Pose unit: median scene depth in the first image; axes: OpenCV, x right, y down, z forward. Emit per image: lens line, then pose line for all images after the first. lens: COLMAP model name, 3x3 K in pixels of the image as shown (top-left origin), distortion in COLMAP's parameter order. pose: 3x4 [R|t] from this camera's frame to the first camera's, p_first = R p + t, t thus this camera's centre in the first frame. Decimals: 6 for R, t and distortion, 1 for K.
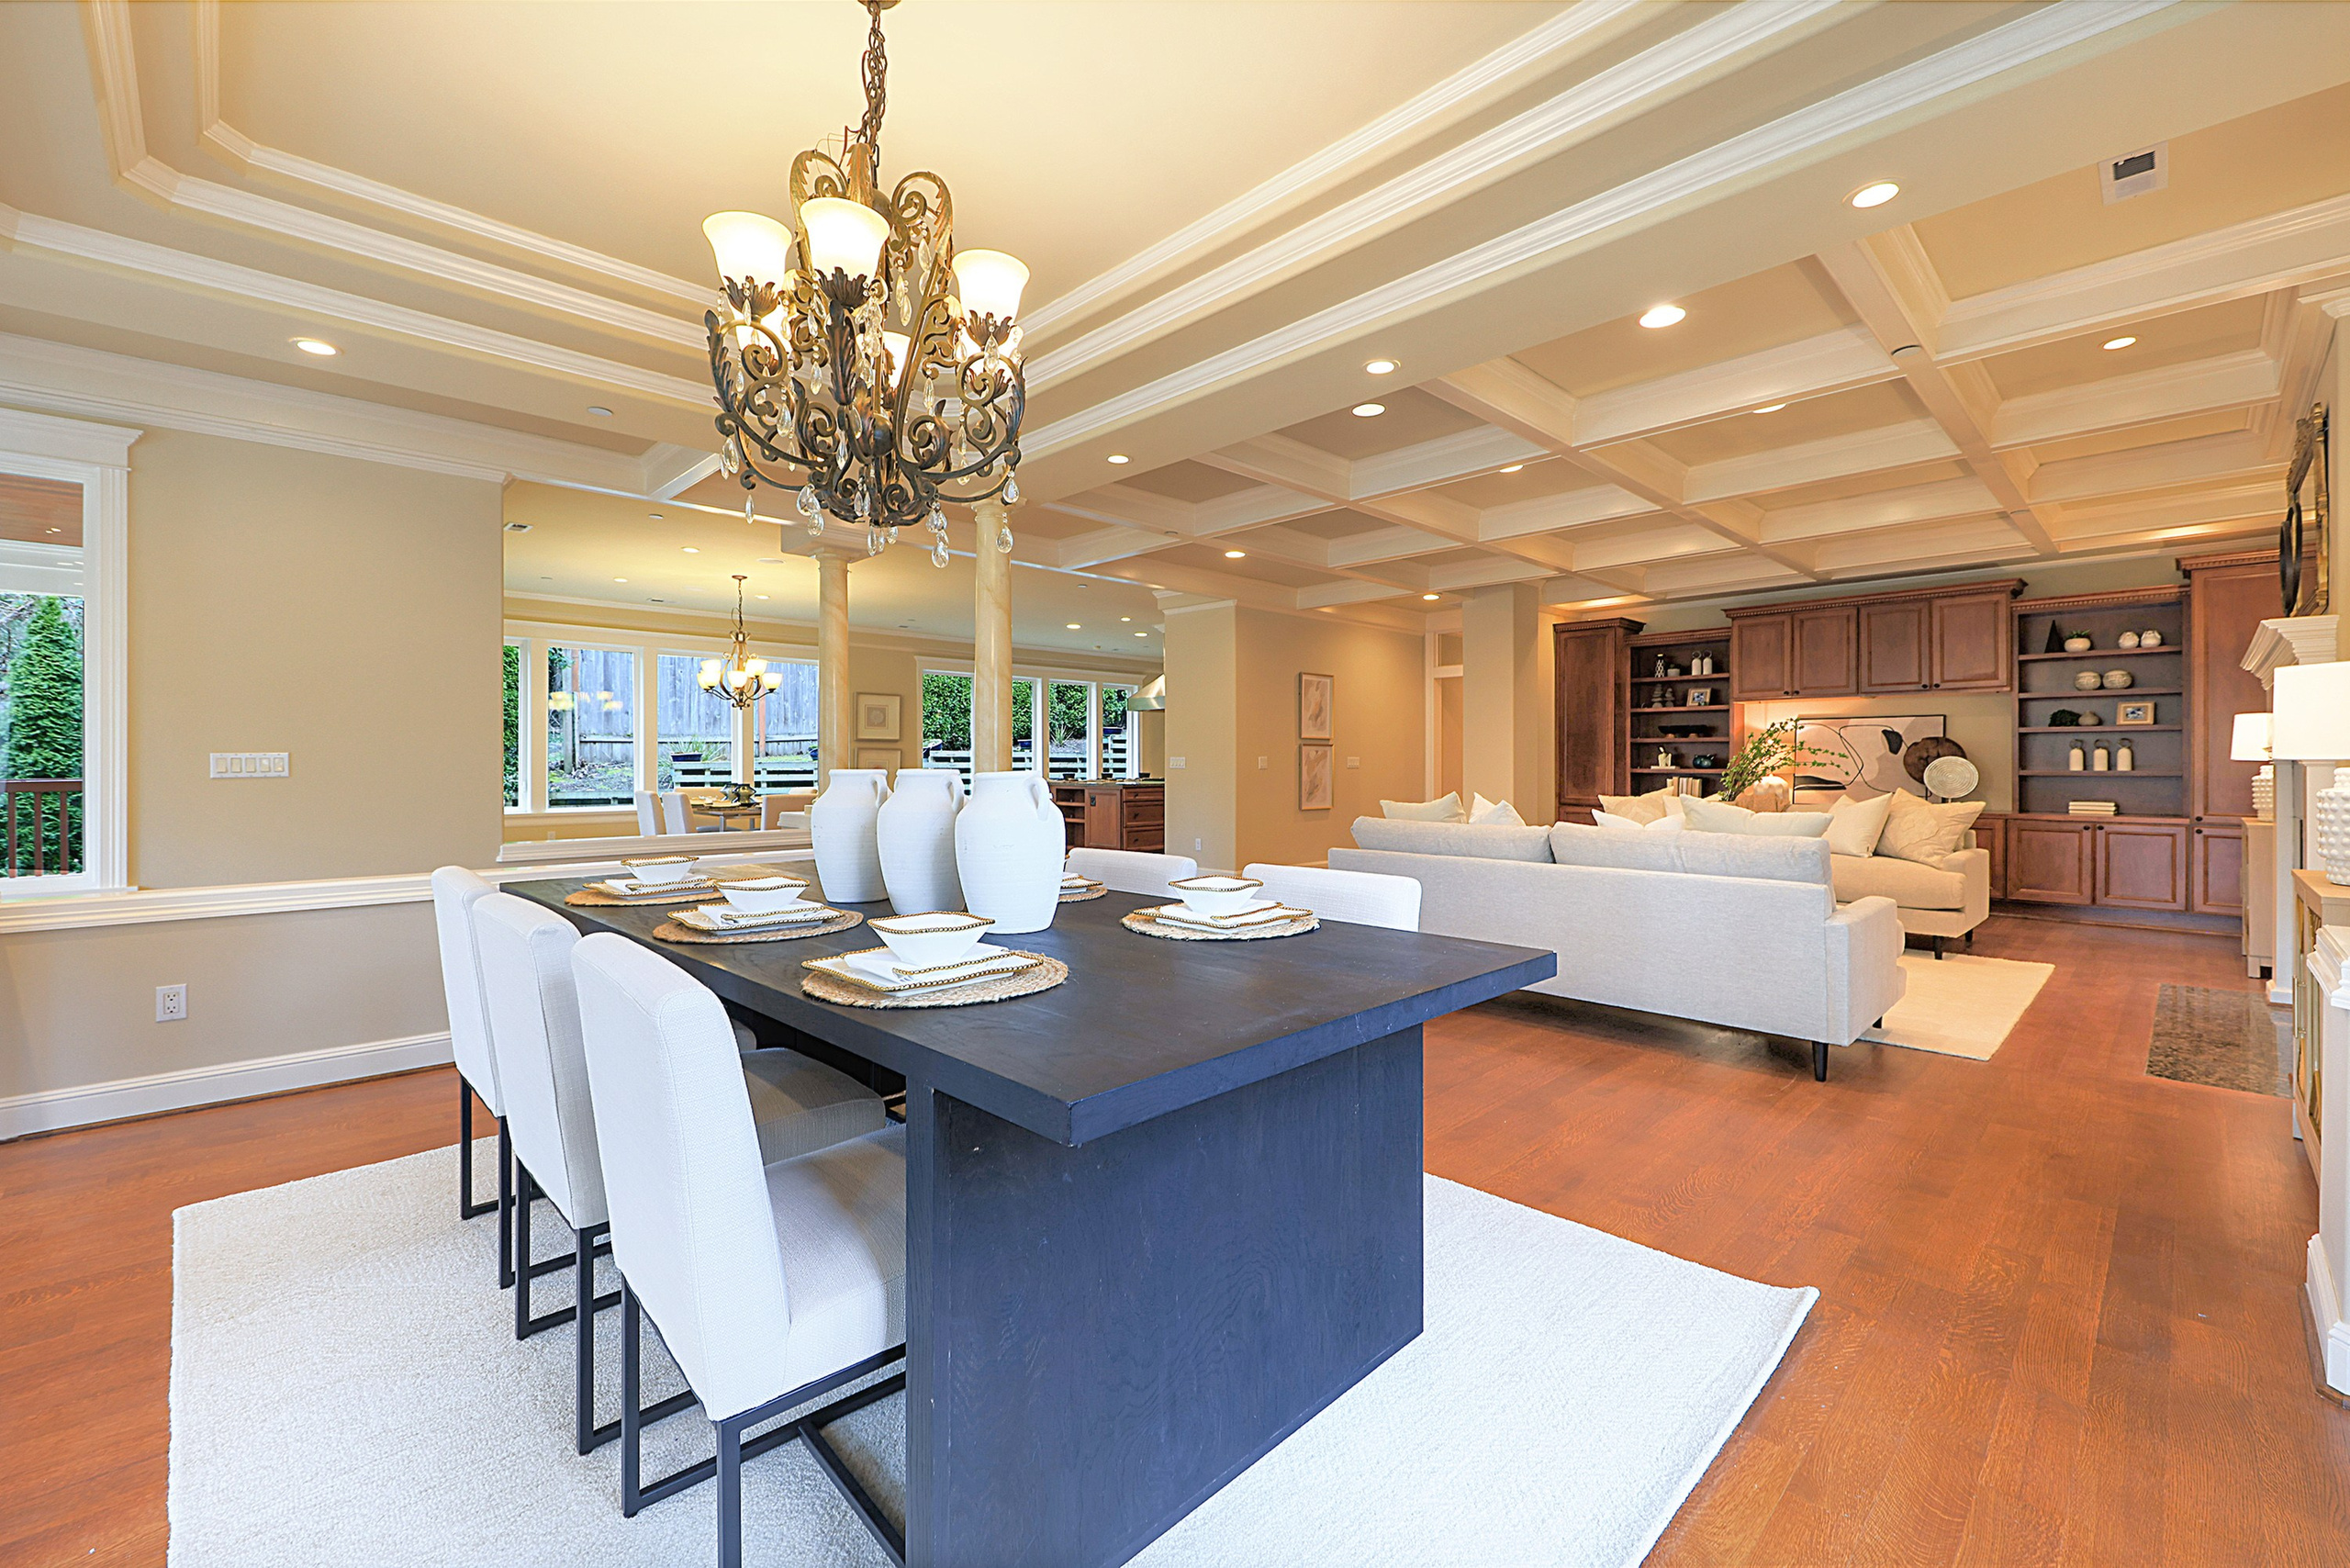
lens RADIAL K [[970.8, 0, 1190.0], [0, 970.8, 763.8], [0, 0, 1]] dist [0.001736, 0.000153]
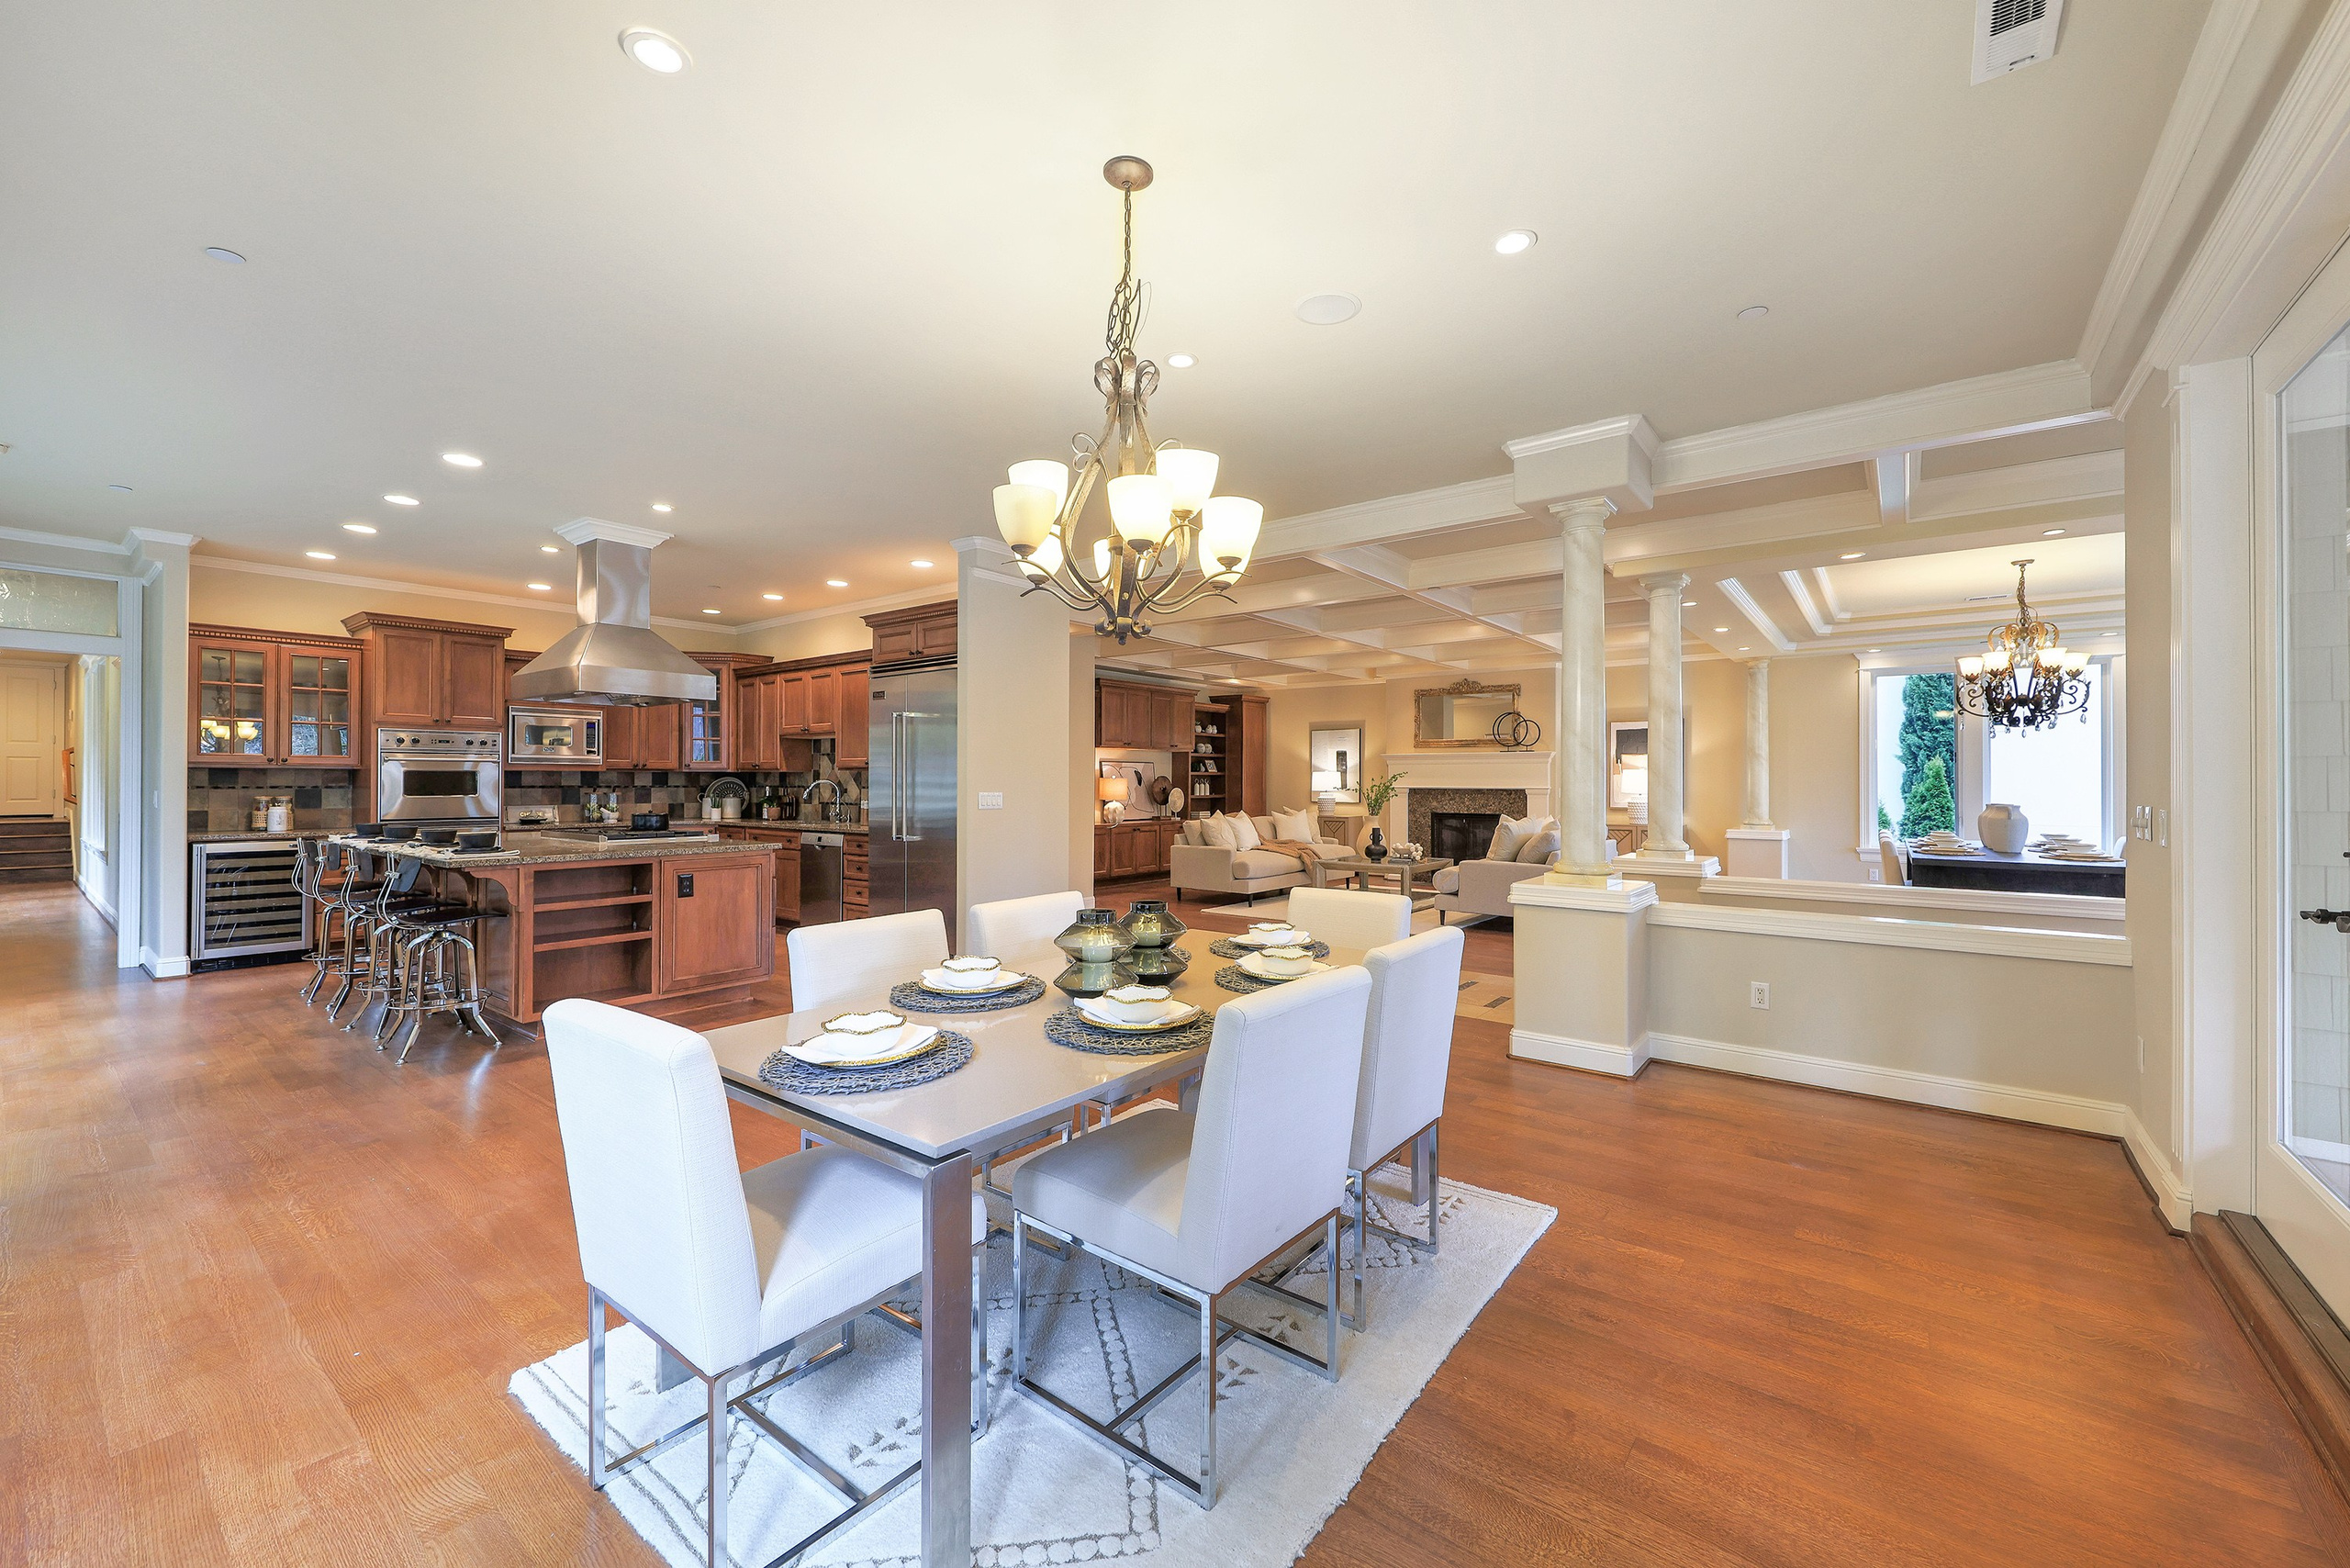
lens RADIAL K [[913.5, 0, 1186.5], [0, 913.5, 778.9], [0, 0, 1]] dist [-0.001623, -0.000224]
pose [[-0.122494, 0.006136, 0.992450, -0.701542], [-0.001856, 0.999978, -0.006412, -0.012467], [-0.992467, -0.002627, -0.122480, 1.026471]]
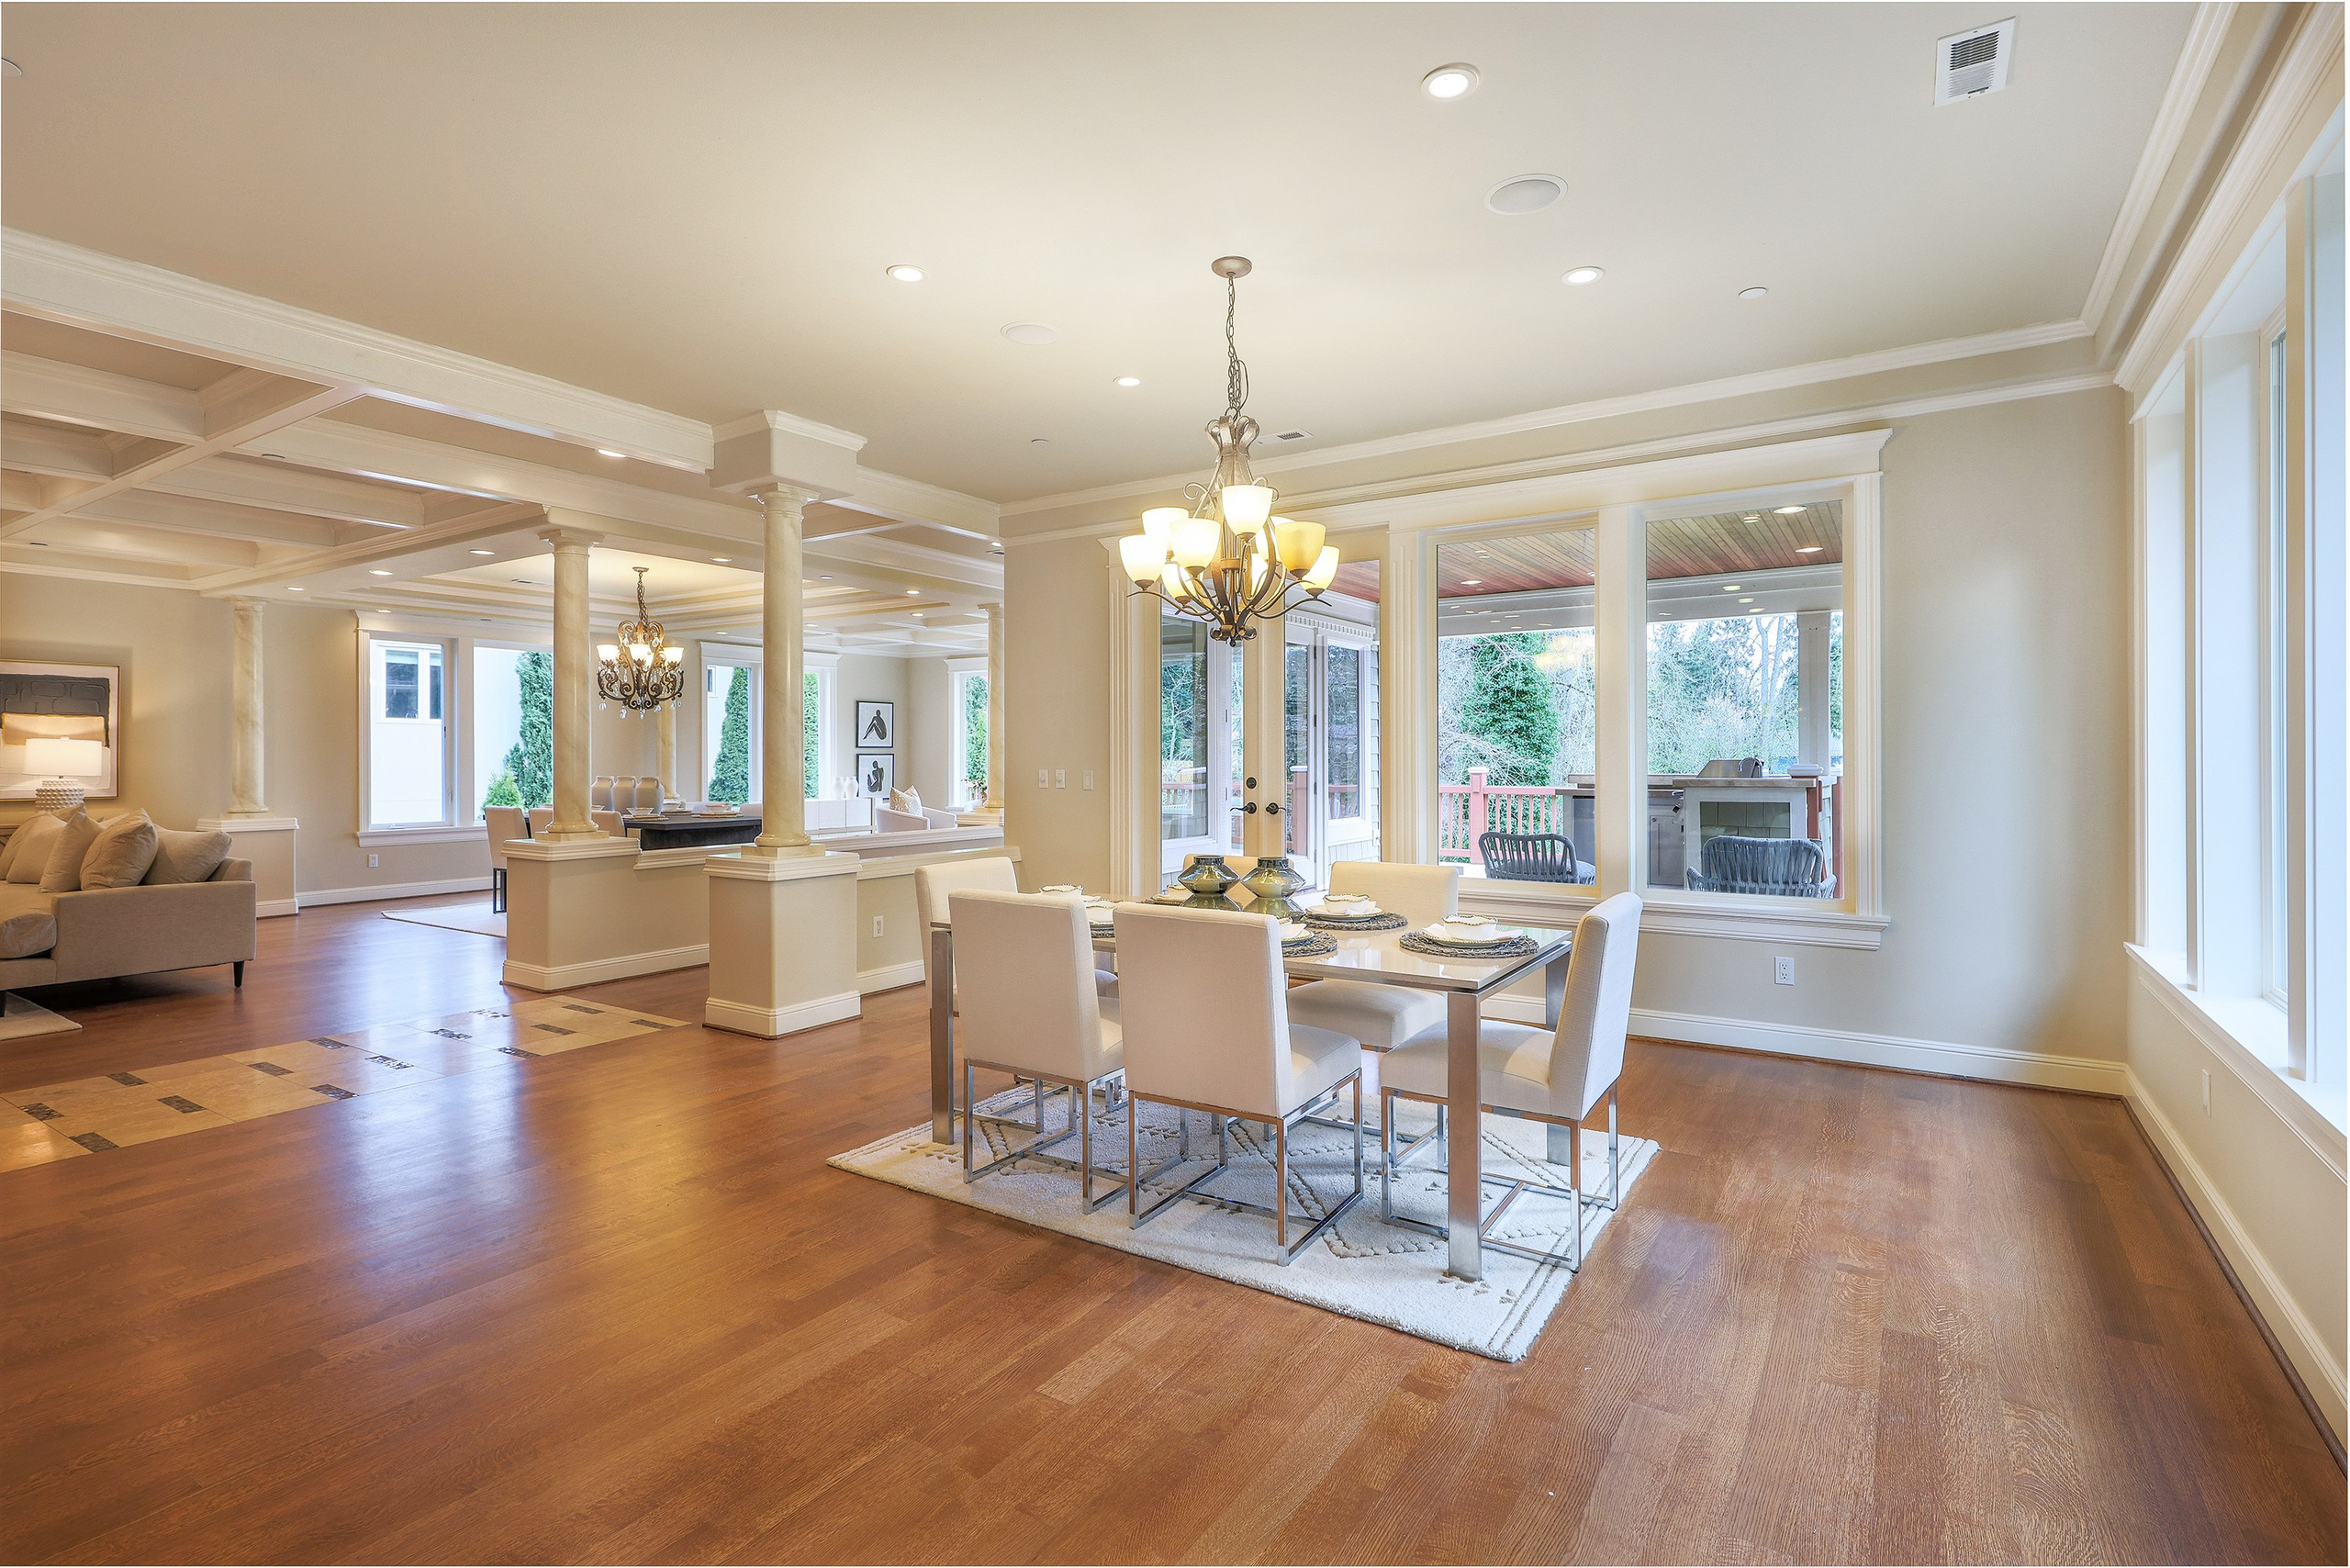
lens RADIAL K [[1124.4, 0, 1175.8], [0, 1124.4, 752.4], [0, 0, 1]] dist [-0.002813, -0.000409]
pose [[-0.979775, 0.004633, -0.200051, -0.334622], [0.005922, 0.999965, -0.005844, -0.010911], [0.200017, -0.006910, -0.979768, 1.400741]]
